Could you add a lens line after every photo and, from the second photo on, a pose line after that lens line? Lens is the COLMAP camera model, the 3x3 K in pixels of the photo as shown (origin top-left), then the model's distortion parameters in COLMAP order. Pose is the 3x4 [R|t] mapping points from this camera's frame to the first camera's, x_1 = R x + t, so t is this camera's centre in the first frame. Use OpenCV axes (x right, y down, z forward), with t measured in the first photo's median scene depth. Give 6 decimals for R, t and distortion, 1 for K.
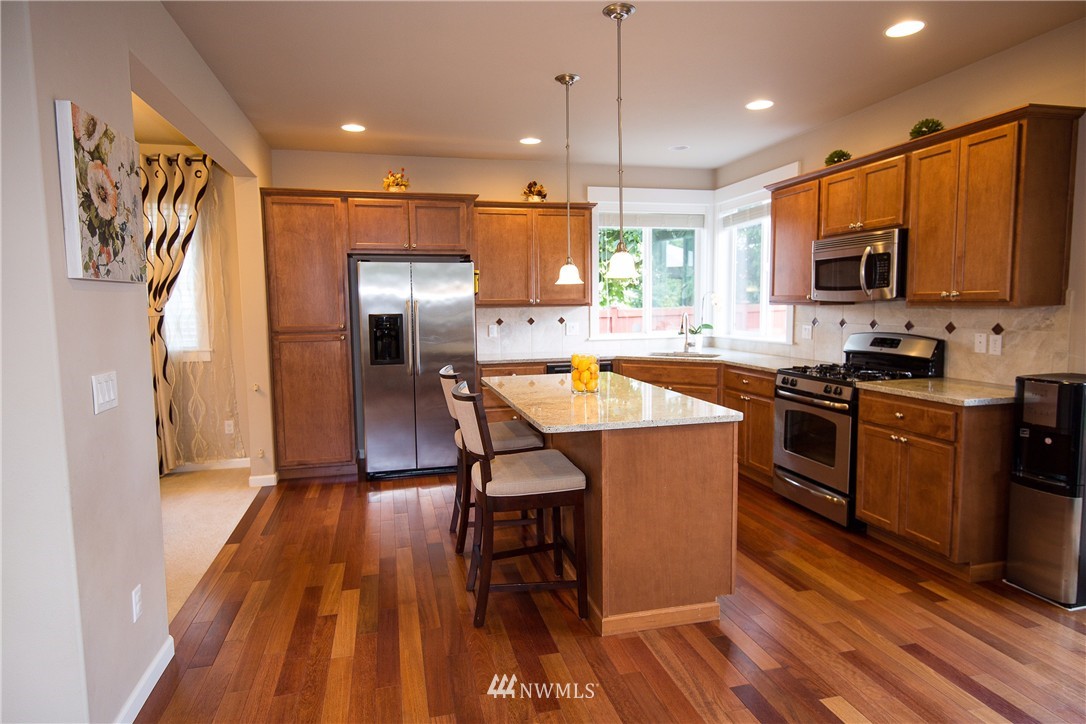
lens RADIAL K [[628.0, 0, 546.4], [0, 628.0, 357.0], [0, 0, 1]] dist [0.014163, -0.001013]
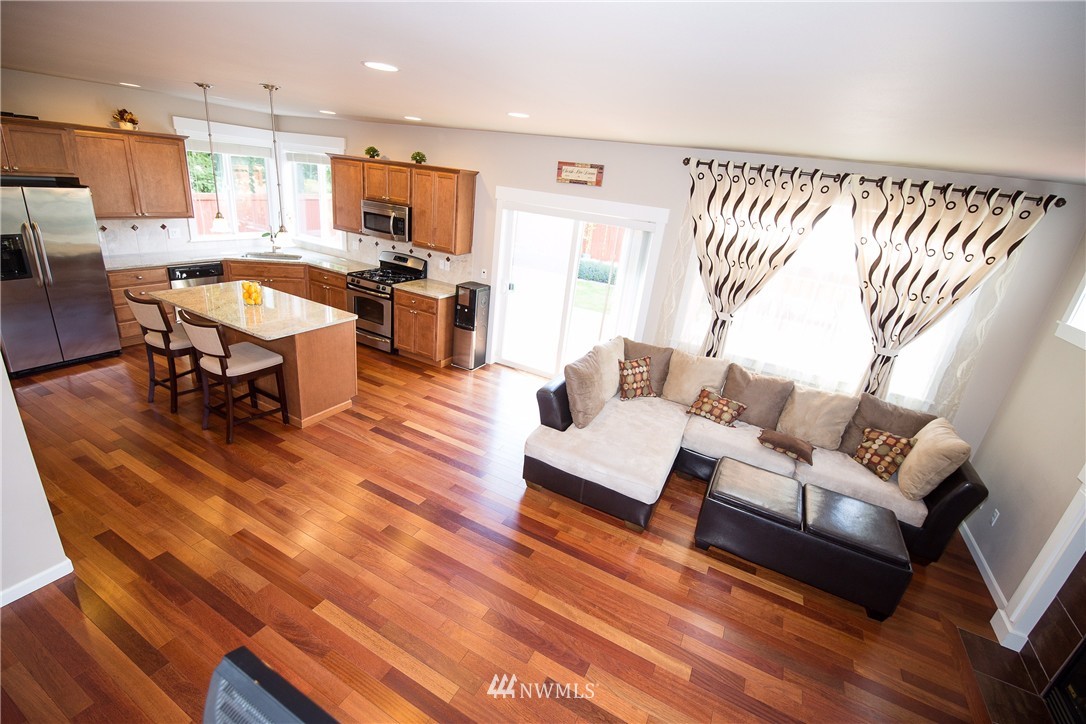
lens RADIAL K [[467.9, 0, 541.6], [0, 467.9, 361.0], [0, 0, 1]] dist [0.000553, -0.011582]
pose [[0.659935, -0.186042, 0.727925, -0.343831], [-0.055991, 0.953985, 0.294579, -0.198327], [-0.749234, -0.235161, 0.619152, -0.367122]]
